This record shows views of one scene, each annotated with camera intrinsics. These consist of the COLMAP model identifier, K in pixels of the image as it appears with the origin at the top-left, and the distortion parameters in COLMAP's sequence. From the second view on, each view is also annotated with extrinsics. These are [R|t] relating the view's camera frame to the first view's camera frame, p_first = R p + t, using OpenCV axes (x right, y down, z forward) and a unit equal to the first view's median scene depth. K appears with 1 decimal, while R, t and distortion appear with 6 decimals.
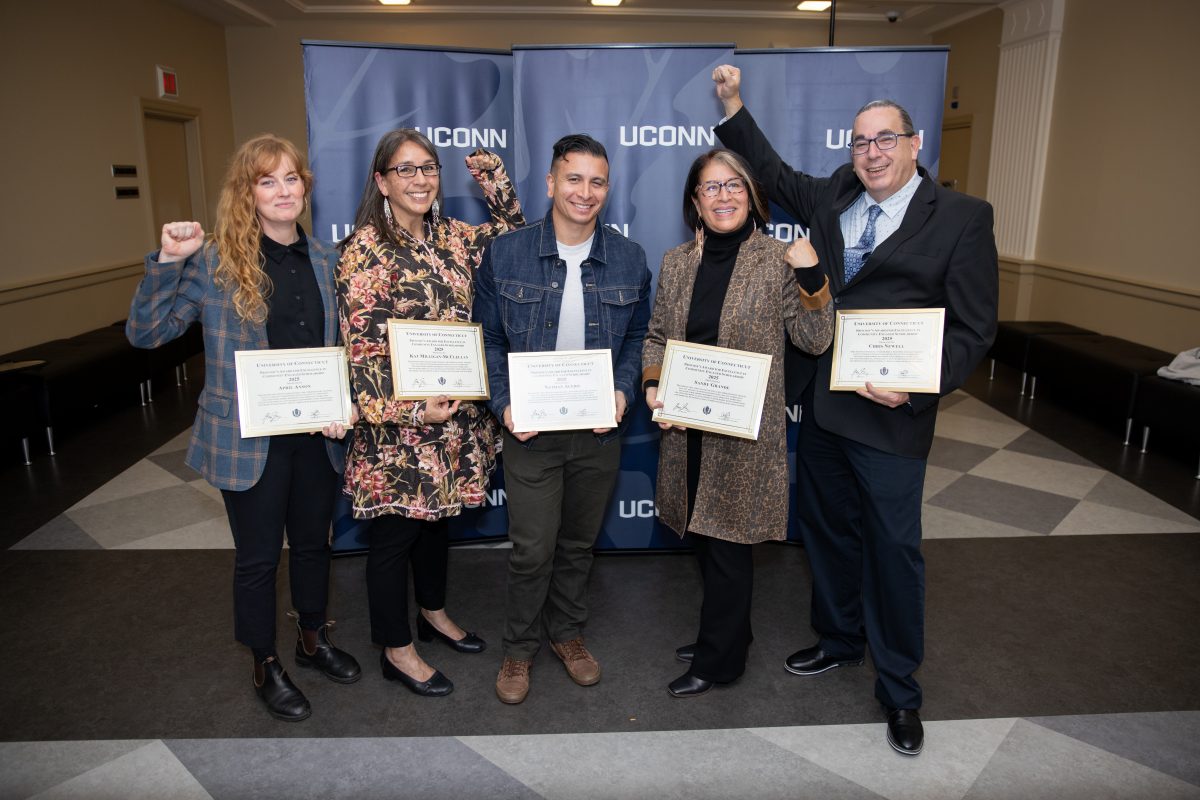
lens RADIAL K [[880.4, 0, 593.8], [0, 880.4, 404.4], [0, 0, 1]] dist [-0.091586, 0.080827]
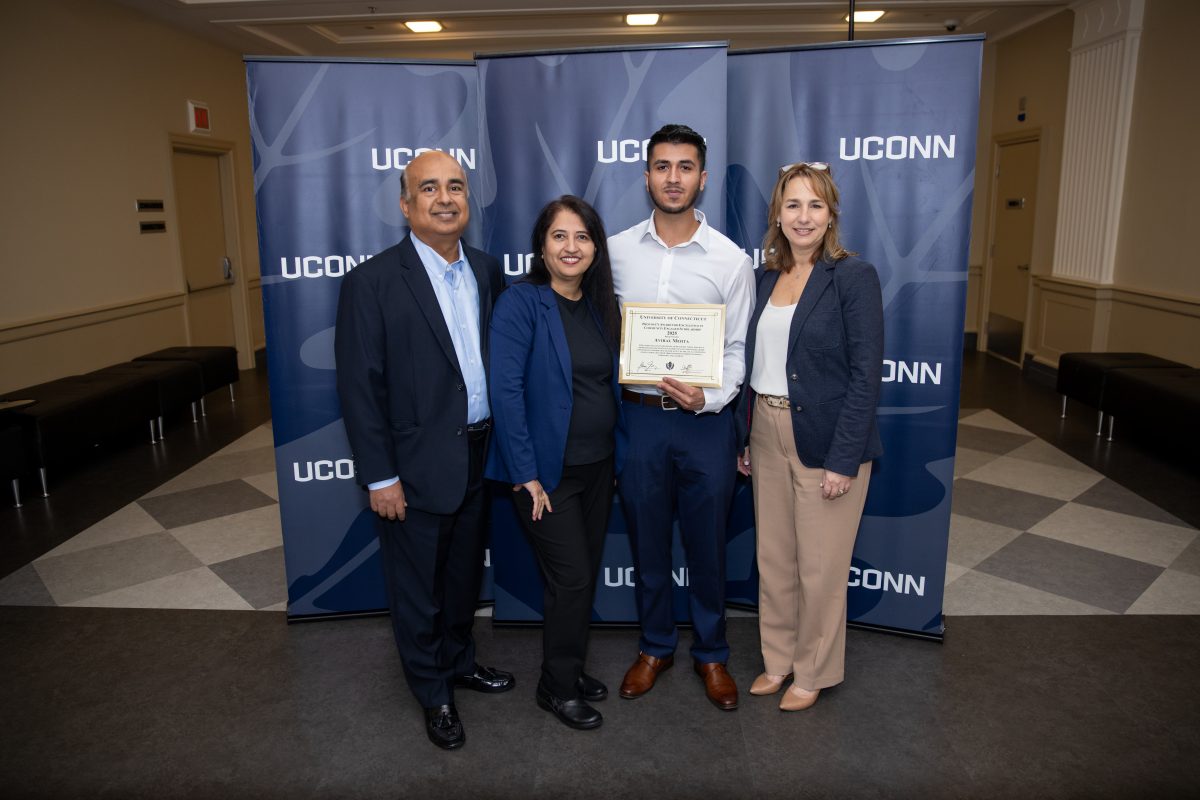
lens RADIAL K [[880.4, 0, 592.7], [0, 880.4, 393.8], [0, 0, 1]] dist [-0.091586, 0.080827]
pose [[0.996036, -0.001285, -0.088937, 0.085760], [-0.002566, 0.999064, -0.043173, -0.022073], [0.088909, 0.043230, 0.995101, 0.112399]]
